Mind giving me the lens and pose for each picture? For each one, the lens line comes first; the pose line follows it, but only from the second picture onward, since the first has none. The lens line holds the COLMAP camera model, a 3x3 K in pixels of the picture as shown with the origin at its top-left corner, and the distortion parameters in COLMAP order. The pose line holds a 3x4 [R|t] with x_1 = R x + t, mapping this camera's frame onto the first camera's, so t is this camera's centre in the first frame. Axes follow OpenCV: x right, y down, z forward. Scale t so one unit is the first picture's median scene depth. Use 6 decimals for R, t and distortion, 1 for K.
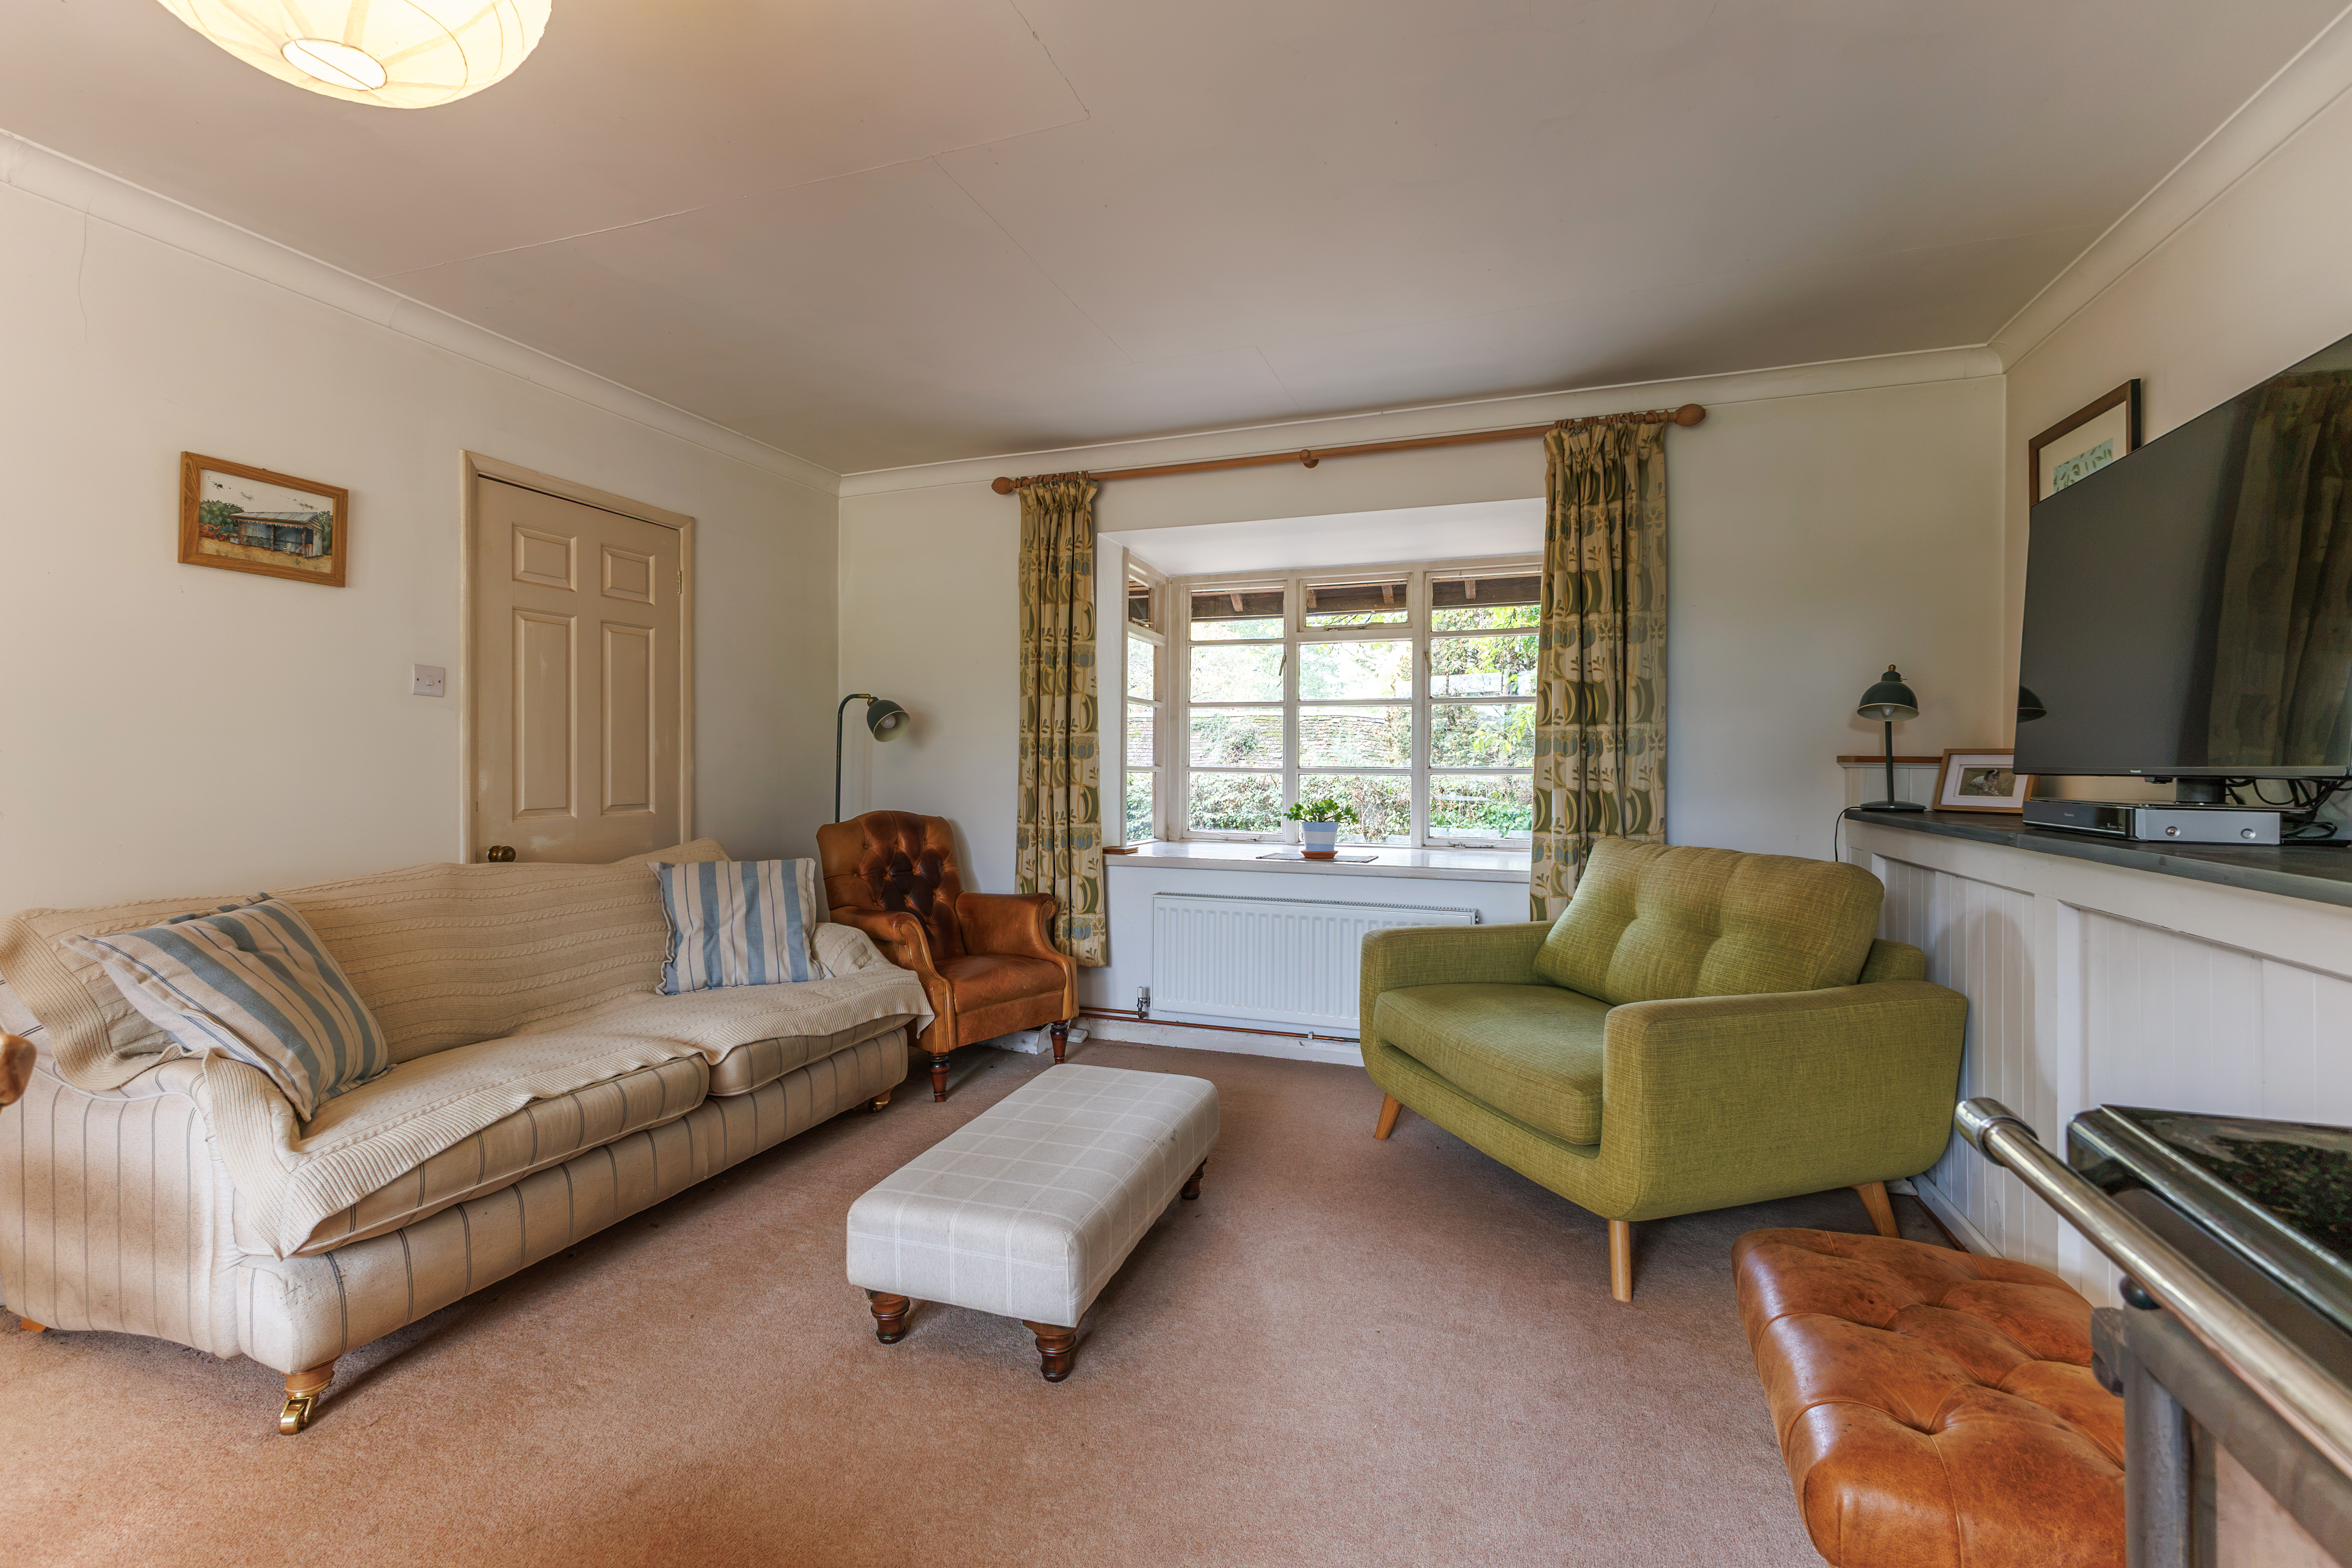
lens RADIAL K [[1001.7, 0, 1178.1], [0, 1001.7, 776.6], [0, 0, 1]] dist [0.001065, 0.000387]
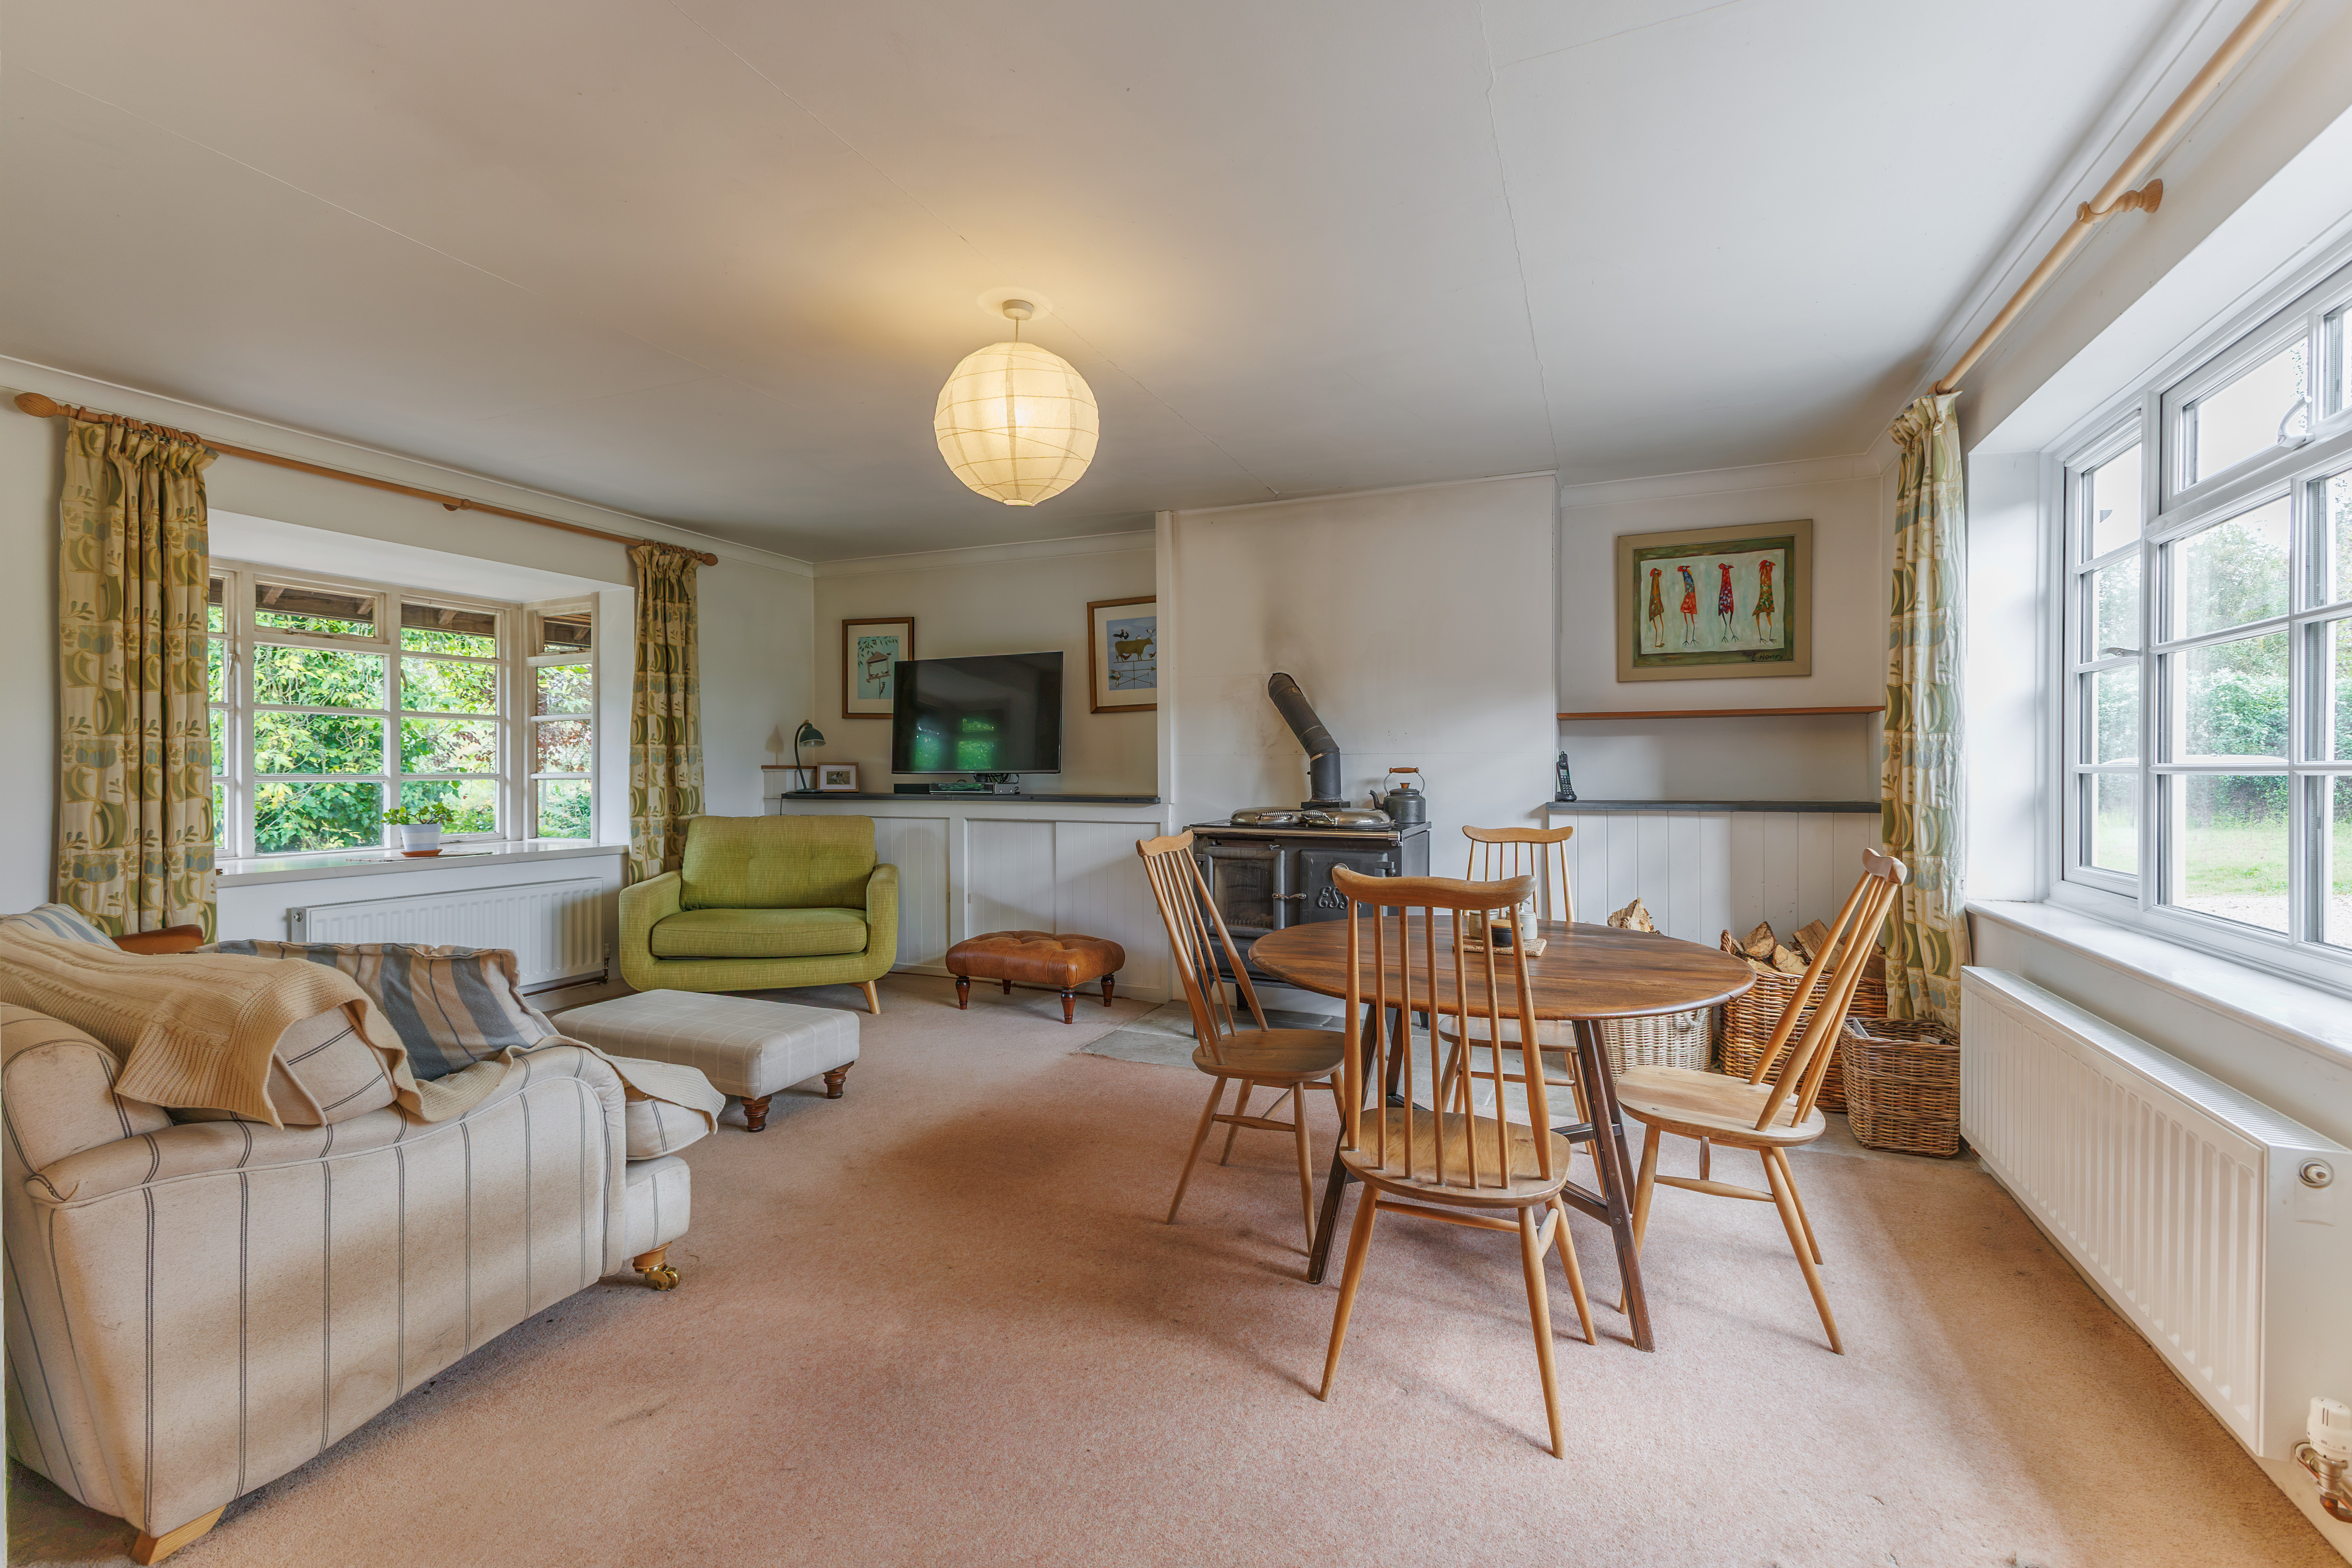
lens RADIAL K [[1001.7, 0, 1178.1], [0, 1001.7, 776.6], [0, 0, 1]] dist [0.001065, 0.000387]
pose [[0.065069, -0.012218, 0.997806, -1.069790], [0.011177, 0.999871, 0.011515, -0.012048], [-0.997818, 0.010403, 0.065197, 0.122755]]
